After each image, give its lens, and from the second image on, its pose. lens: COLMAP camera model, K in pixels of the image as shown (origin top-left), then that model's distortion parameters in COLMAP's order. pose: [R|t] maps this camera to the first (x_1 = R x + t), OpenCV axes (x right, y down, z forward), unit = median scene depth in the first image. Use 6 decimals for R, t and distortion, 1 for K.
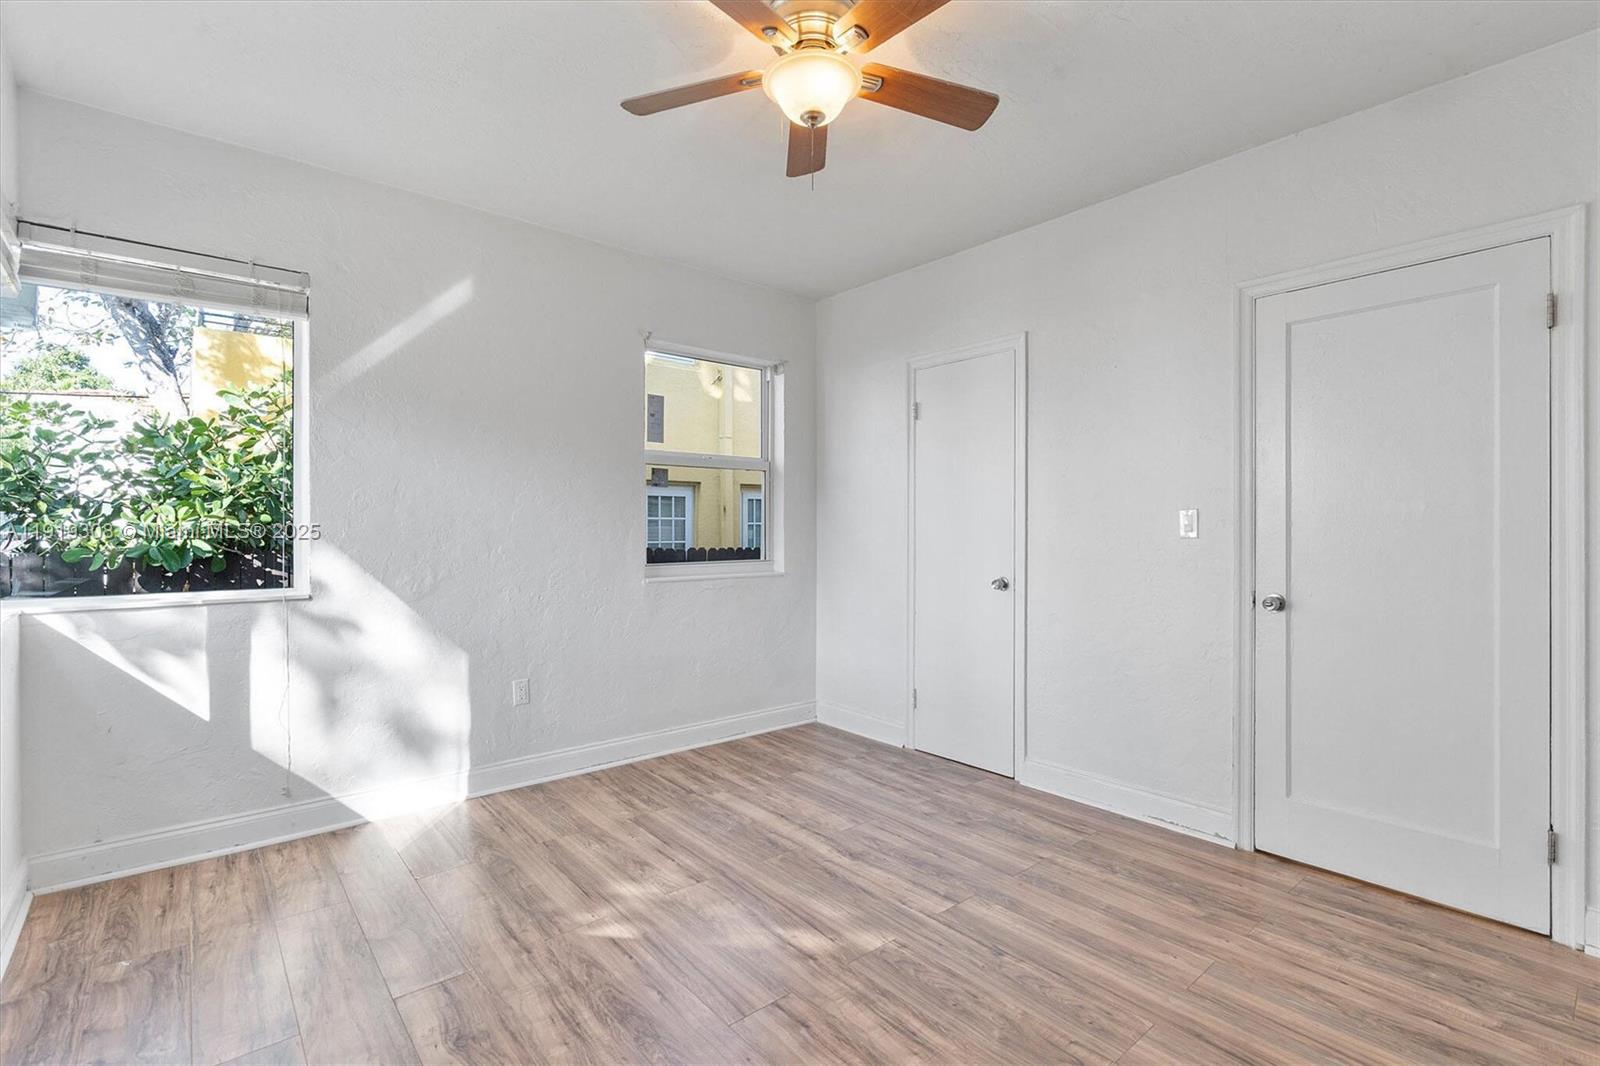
lens RADIAL K [[731.3, 0, 803.0], [0, 731.3, 528.4], [0, 0, 1]] dist [-0.003239, 0.000037]
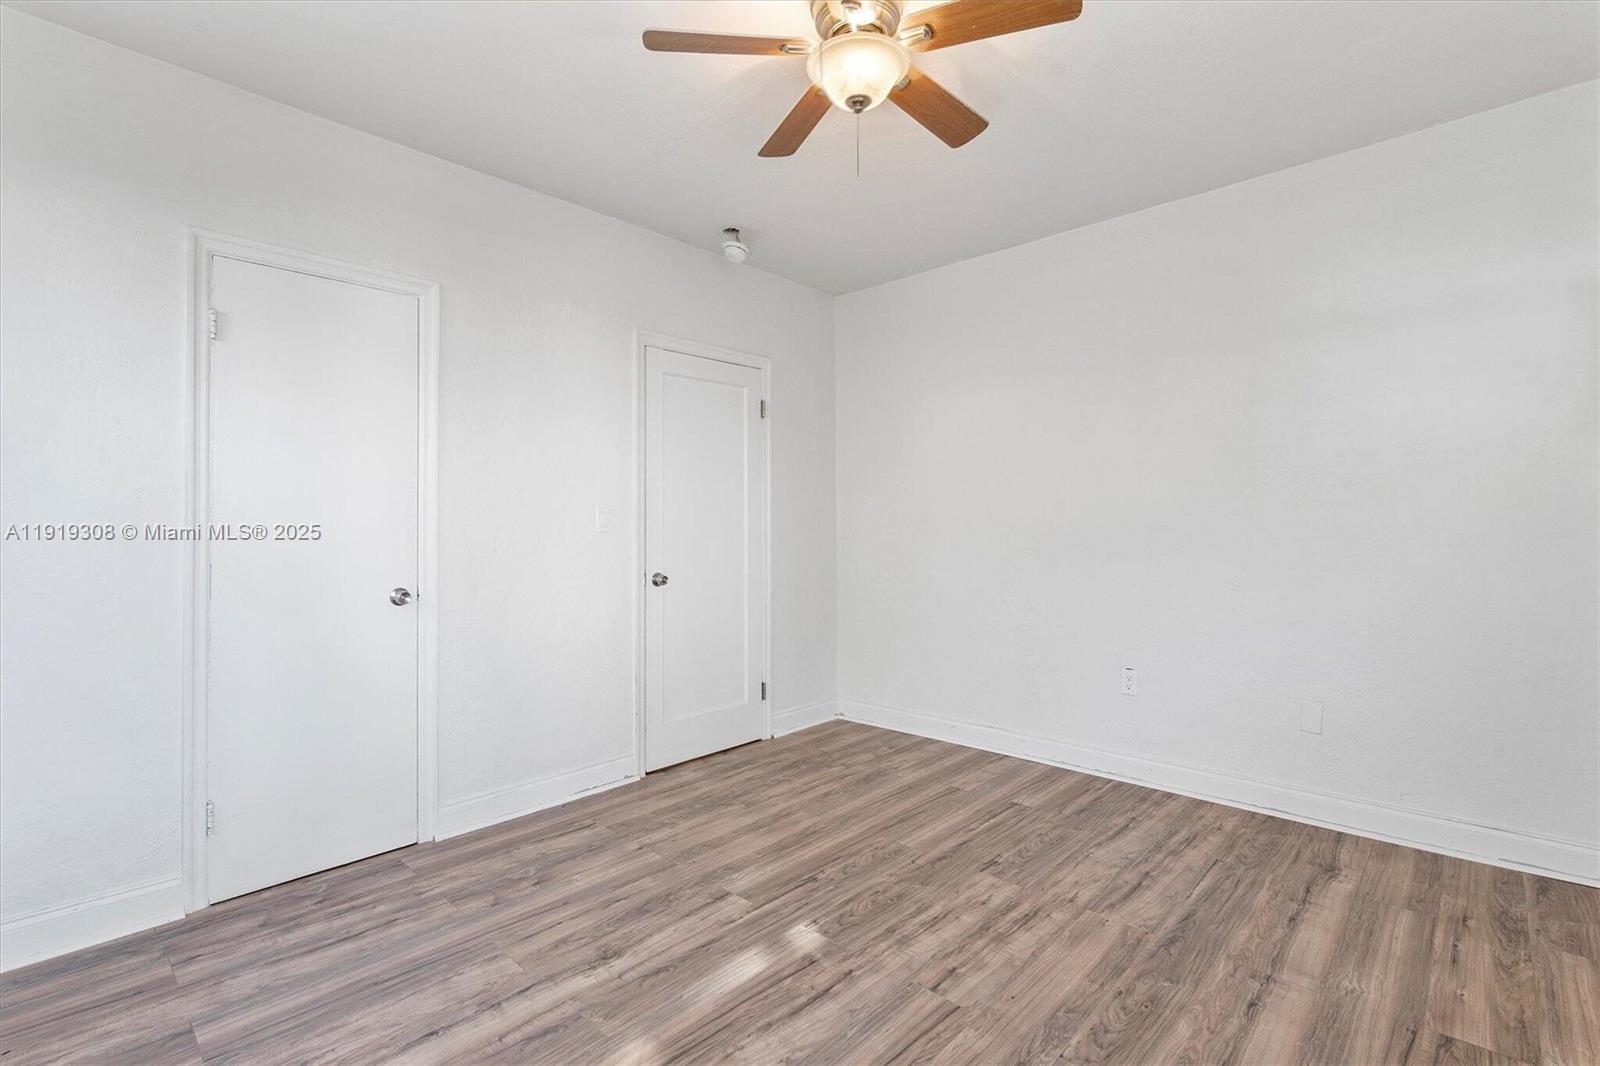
lens RADIAL K [[731.3, 0, 803.0], [0, 731.3, 528.4], [0, 0, 1]] dist [-0.003239, 0.000037]
pose [[-0.109685, -0.004842, 0.993955, -0.644672], [0.004692, 0.999974, 0.005389, 0.002447], [-0.993955, 0.005254, -0.109659, 0.810289]]
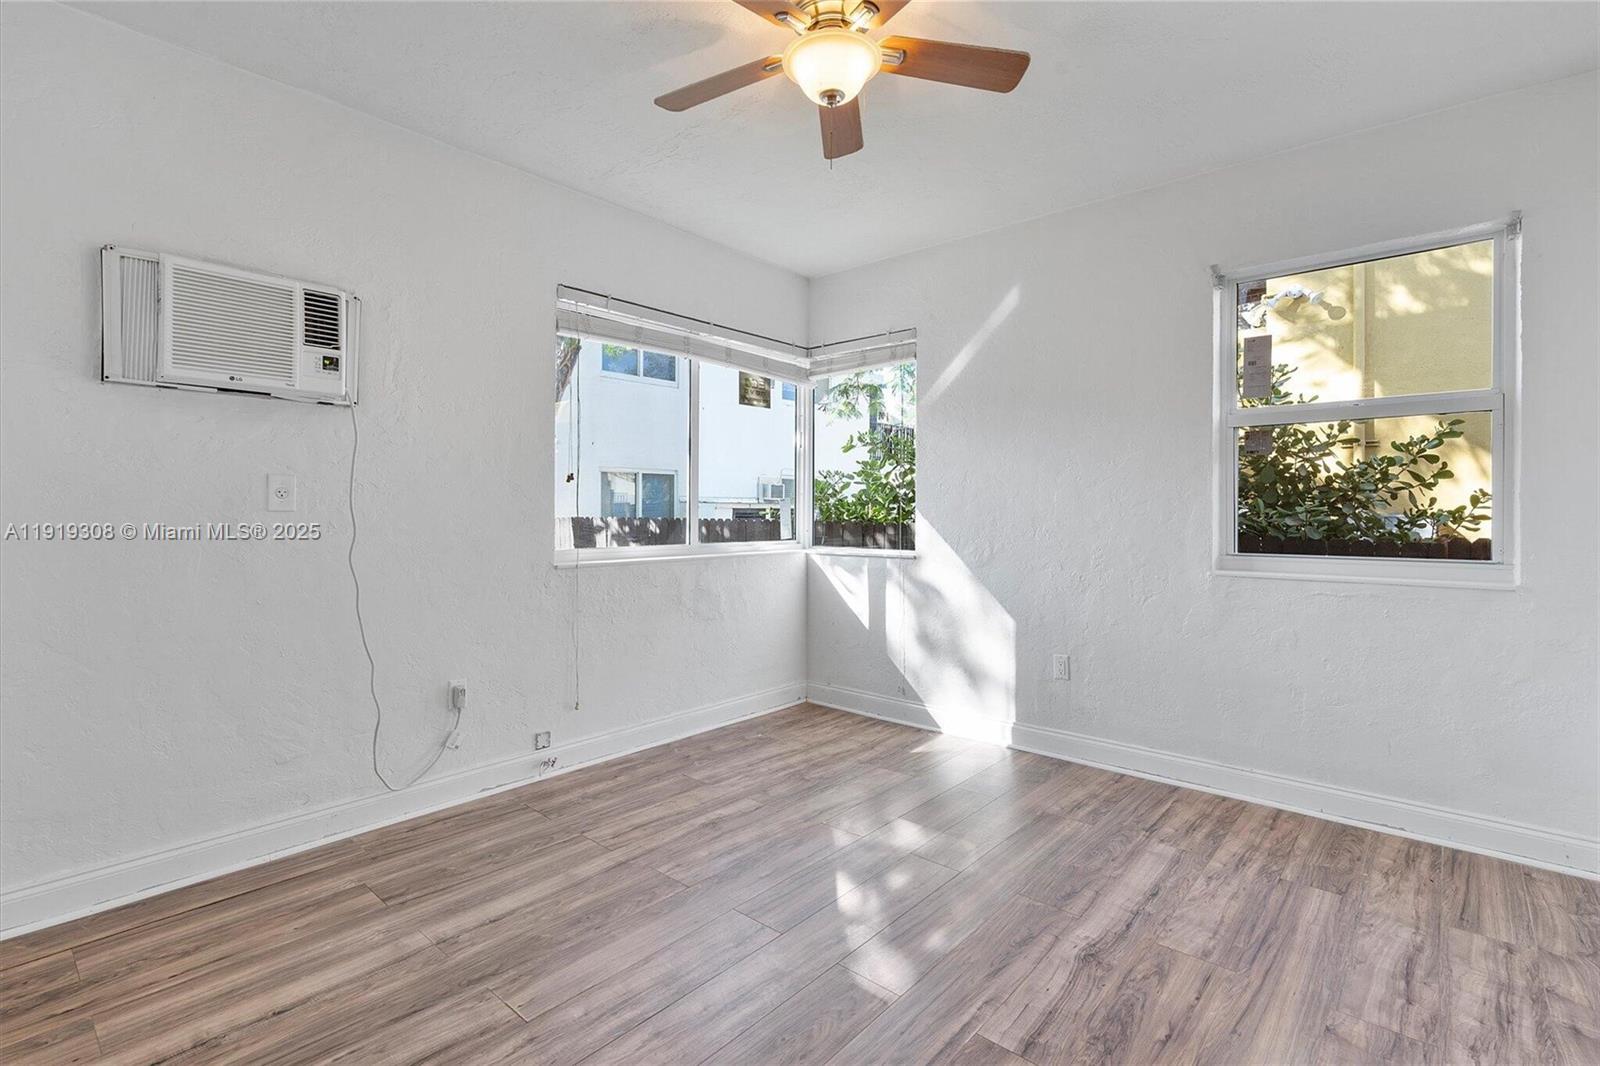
lens RADIAL K [[747.8, 0, 799.7], [0, 747.8, 508.2], [0, 0, 1]] dist [0.000233, 0.000081]
pose [[0.143877, -0.002726, -0.989592, 0.703019], [-0.001626, 0.999994, -0.002991, 0.003921], [0.989594, 0.002039, 0.143872, 0.558188]]
